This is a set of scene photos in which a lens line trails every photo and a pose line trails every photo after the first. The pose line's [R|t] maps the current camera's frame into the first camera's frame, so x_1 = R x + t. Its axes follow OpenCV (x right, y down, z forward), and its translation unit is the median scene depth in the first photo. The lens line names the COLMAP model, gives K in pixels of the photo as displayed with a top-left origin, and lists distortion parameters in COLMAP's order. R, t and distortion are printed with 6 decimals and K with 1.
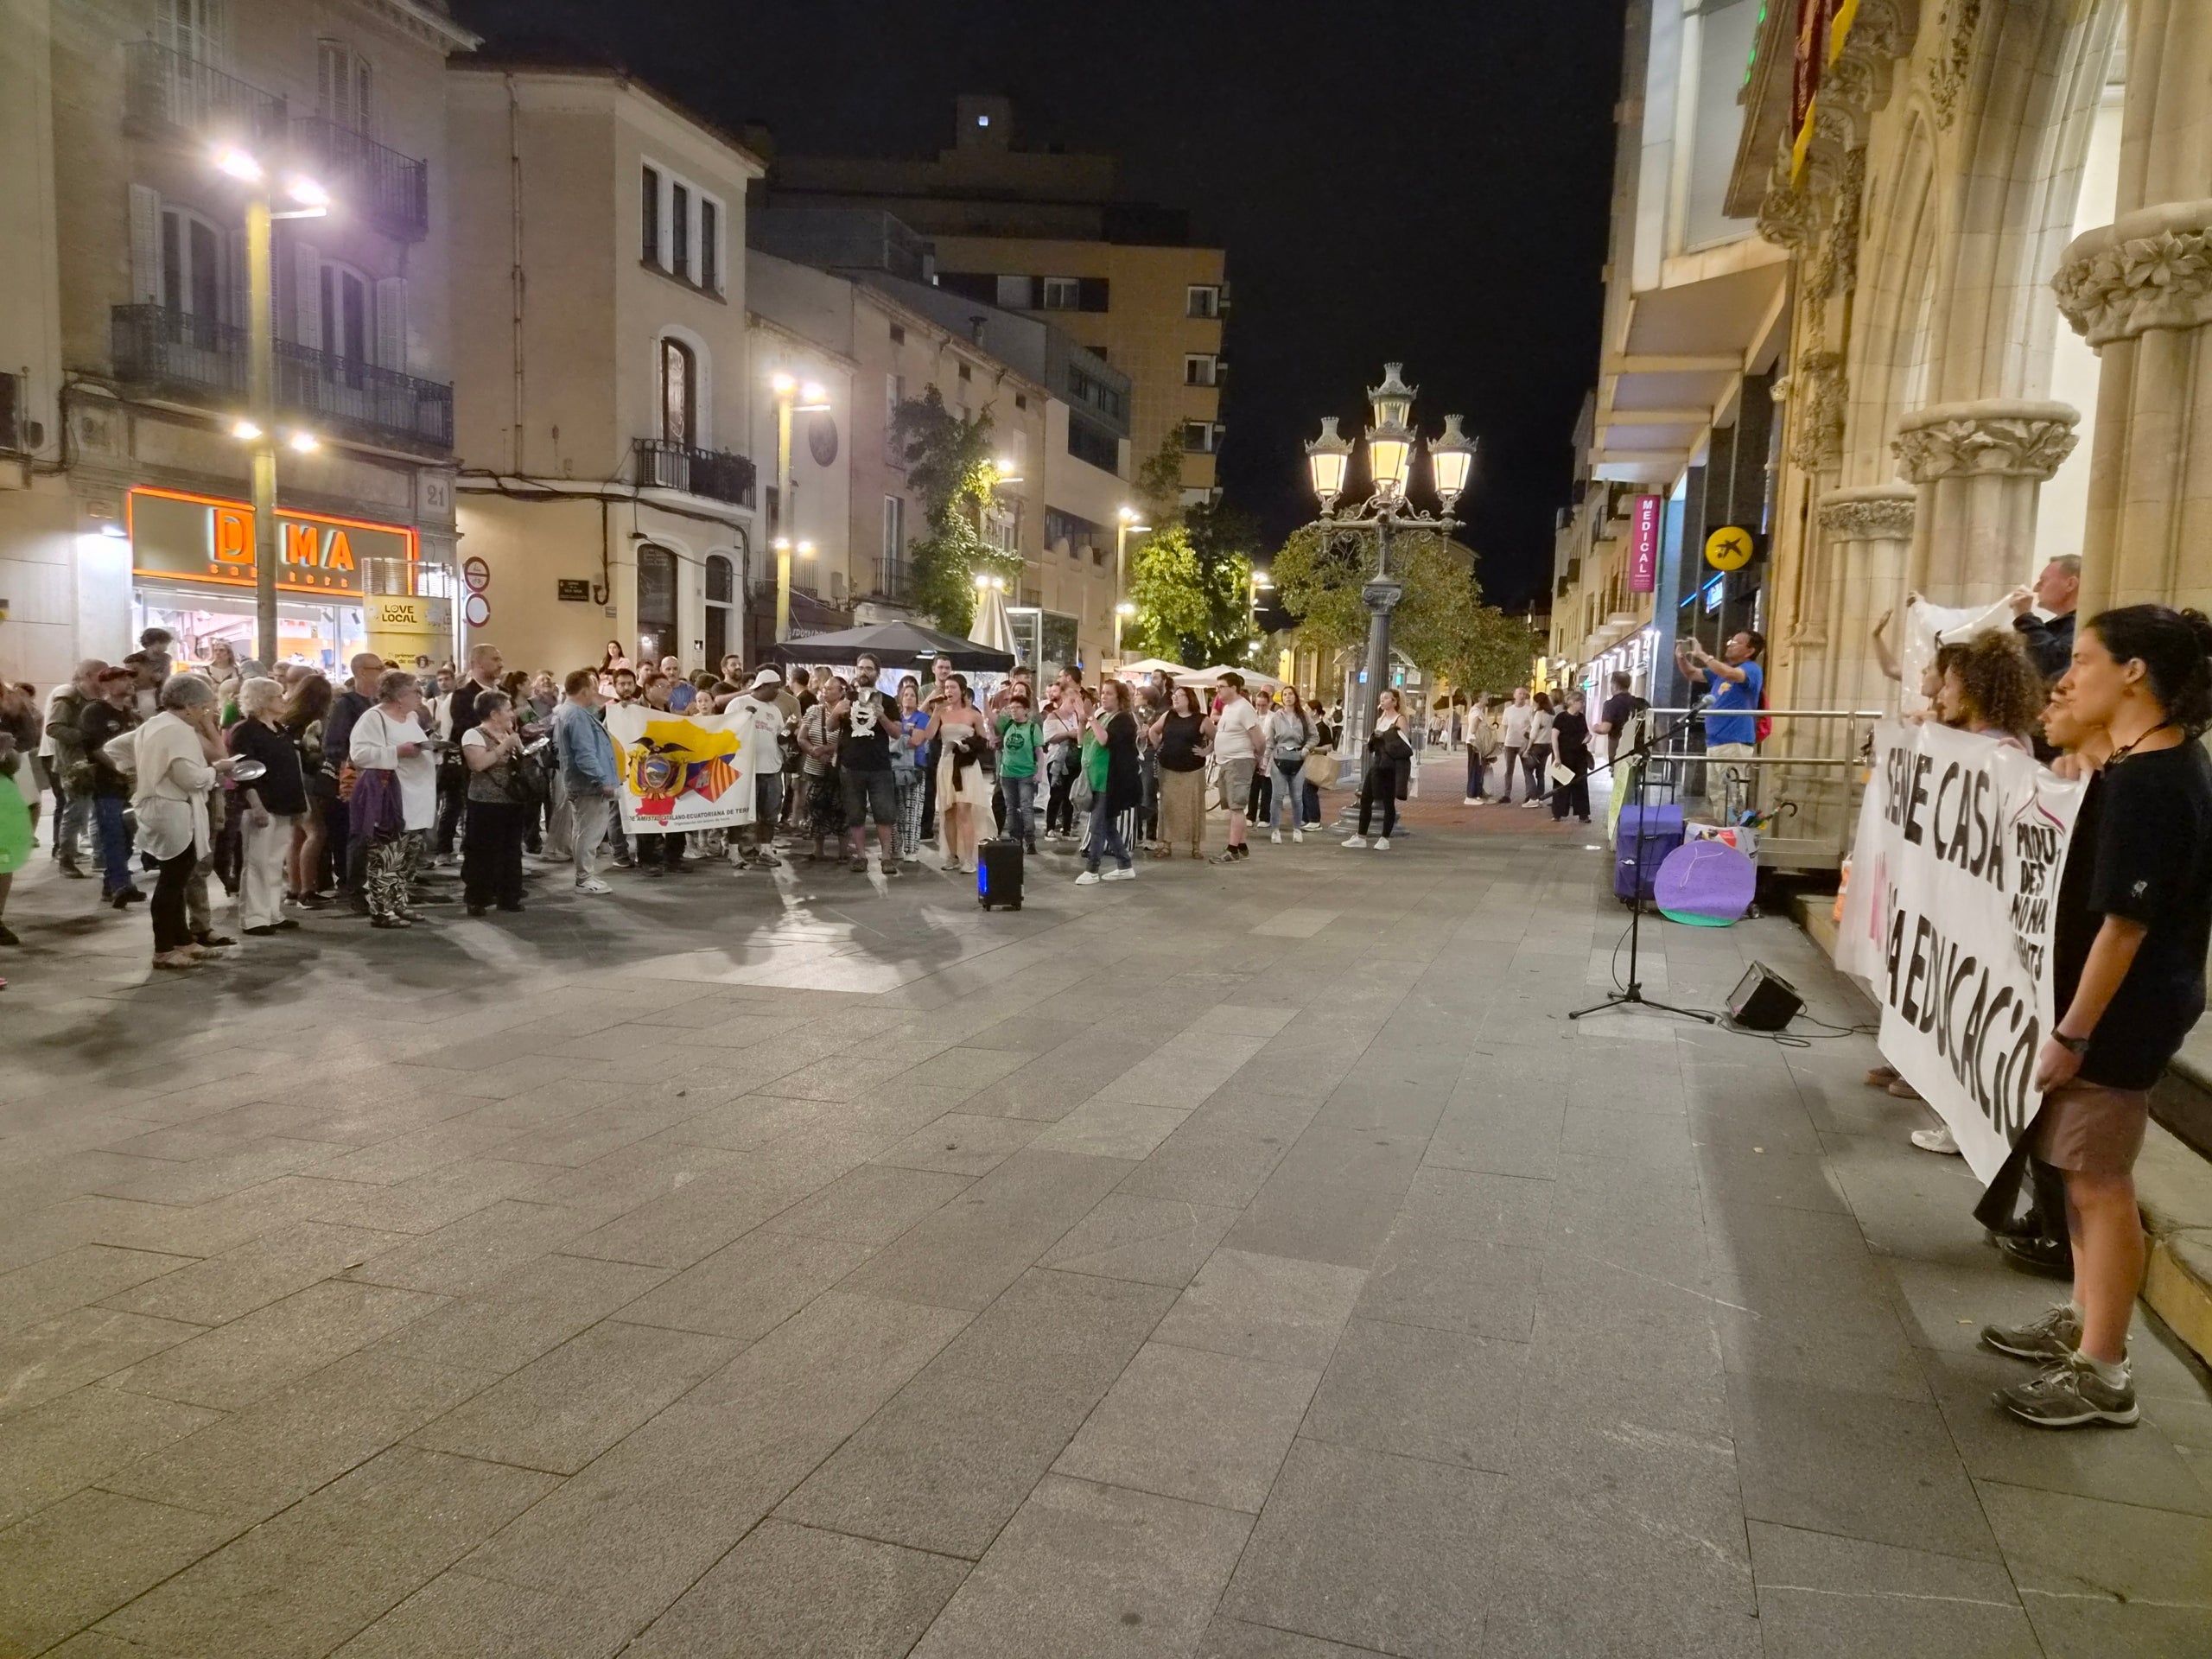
lens RADIAL K [[1508.4, 0, 1113.9], [0, 1508.4, 830.9], [0, 0, 1]] dist [0.053247, -0.026273]
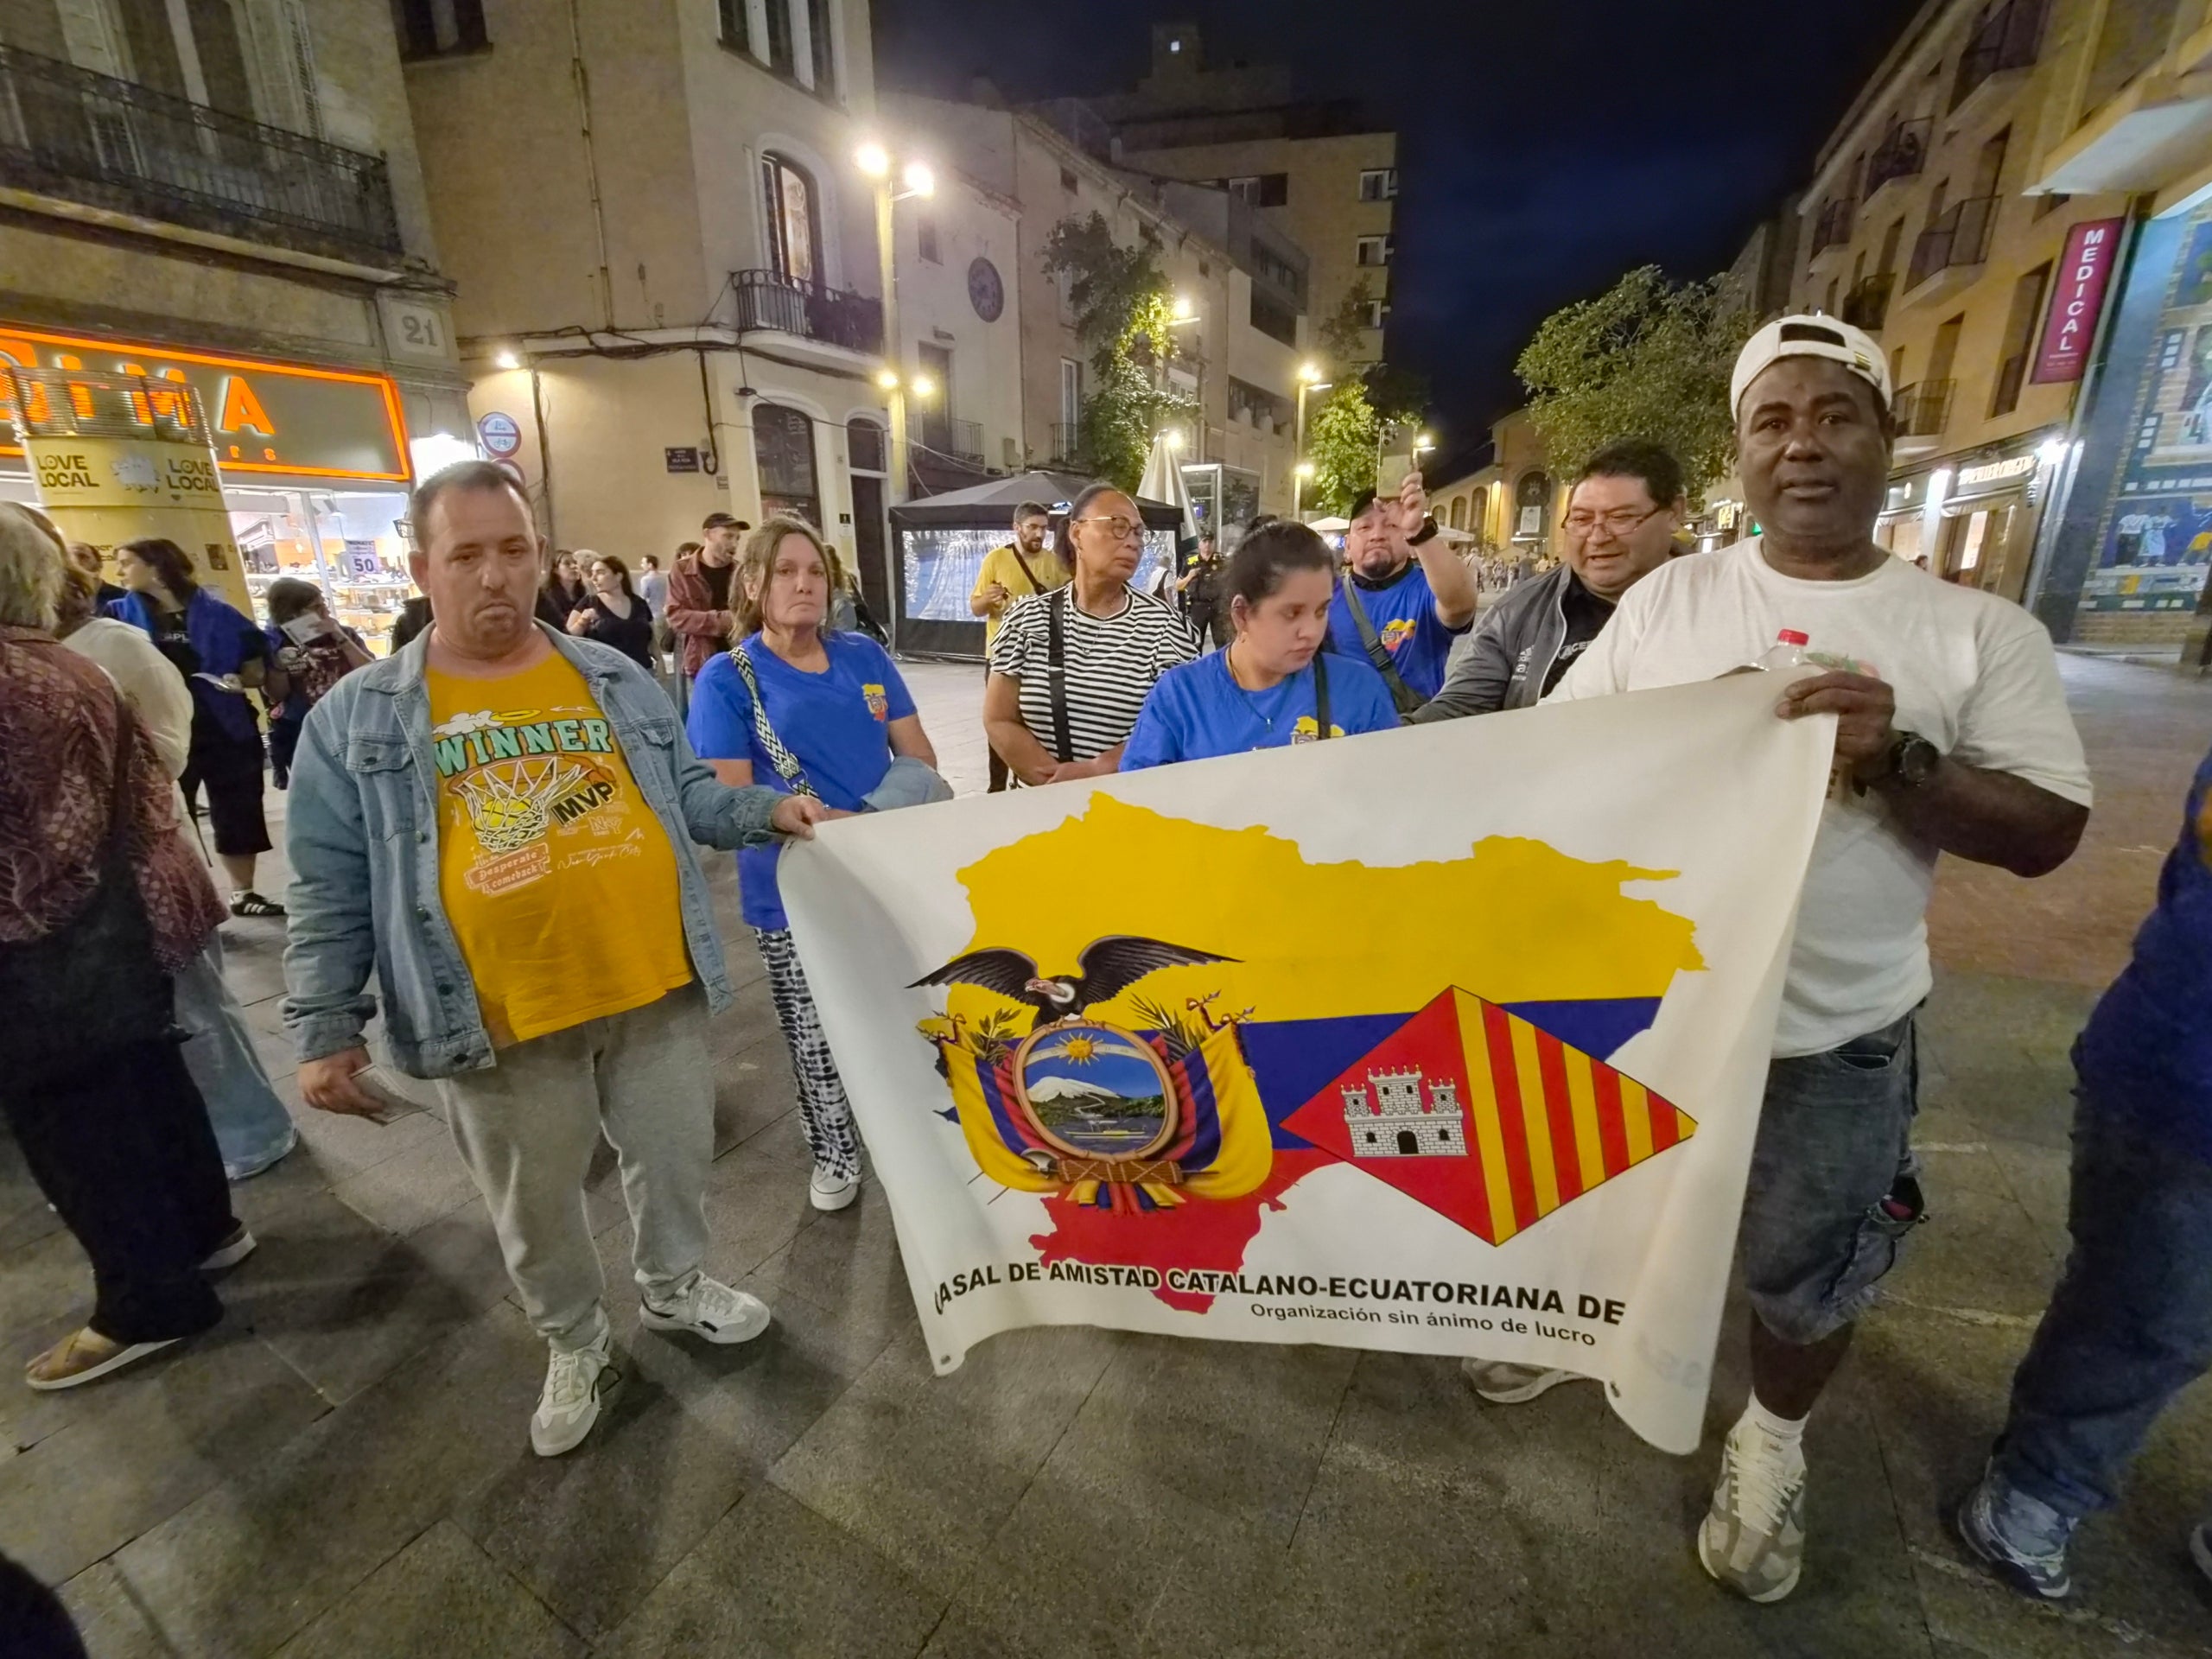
lens RADIAL K [[909.7, 0, 1093.3], [0, 909.7, 809.6], [0, 0, 1]] dist [-0.020816, -0.000012]
pose [[0.979221, 0.008589, -0.202612, -0.008161], [0.027252, 0.984467, 0.173441, -0.033421], [0.200954, -0.175359, 0.963777, 0.396394]]
